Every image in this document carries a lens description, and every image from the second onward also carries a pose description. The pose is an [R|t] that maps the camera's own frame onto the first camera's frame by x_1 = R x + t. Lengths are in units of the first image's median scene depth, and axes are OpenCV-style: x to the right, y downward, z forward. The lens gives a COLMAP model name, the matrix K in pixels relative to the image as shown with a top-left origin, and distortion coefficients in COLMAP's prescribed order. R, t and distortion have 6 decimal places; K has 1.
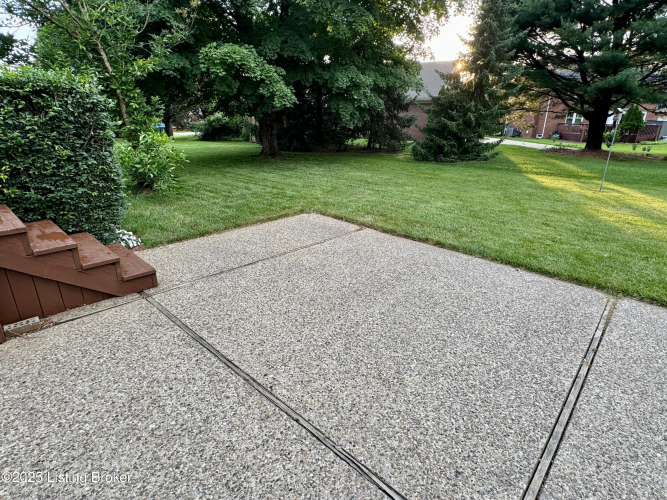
lens RADIAL K [[365.0, 0, 333.5], [0, 365.0, 250.0], [0, 0, 1]] dist [-0.000705, -0.000677]
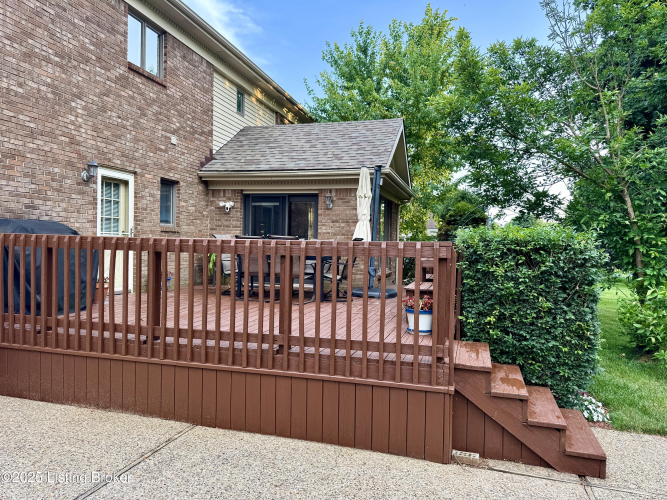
lens RADIAL K [[469.6, 0, 333.5], [0, 469.6, 250.0], [0, 0, 1]] dist [0.080064, -0.064445]
pose [[0.446300, 0.002581, -0.894880, 0.182327], [-0.316081, 0.935995, -0.154938, -0.016985], [0.837203, 0.352004, 0.418550, -0.101783]]
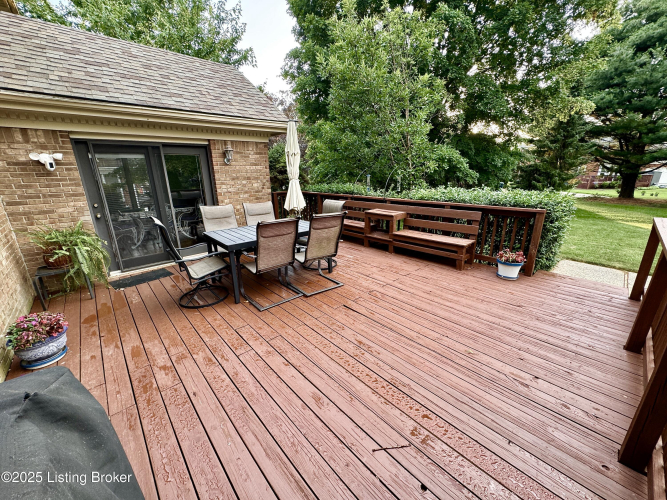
lens RADIAL K [[263.1, 0, 333.5], [0, 263.1, 250.0], [0, 0, 1]] dist [-0.001264, -0.000415]
pose [[0.995809, -0.015205, -0.090189, -0.822479], [0.010635, 0.998645, -0.050937, -0.085944], [0.090841, 0.049765, 0.994621, -0.236983]]
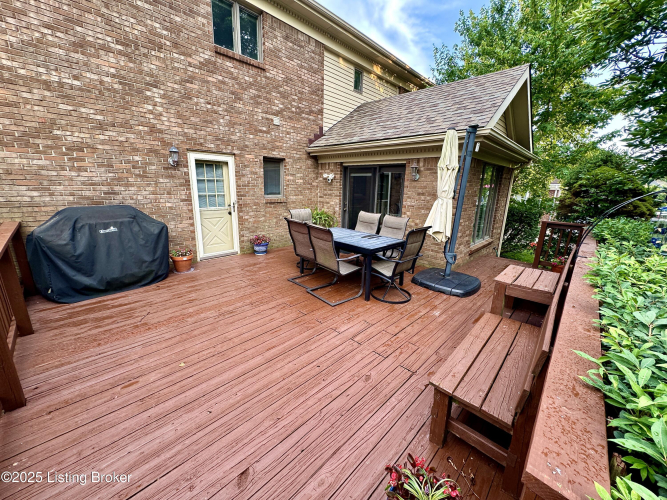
lens RADIAL K [[263.1, 0, 333.5], [0, 263.1, 250.0], [0, 0, 1]] dist [-0.001264, -0.000415]
pose [[-0.021130, 0.221196, -0.975001, -0.346580], [-0.361304, 0.907620, 0.213739, -0.262049], [0.932209, 0.356788, 0.060741, 0.270232]]
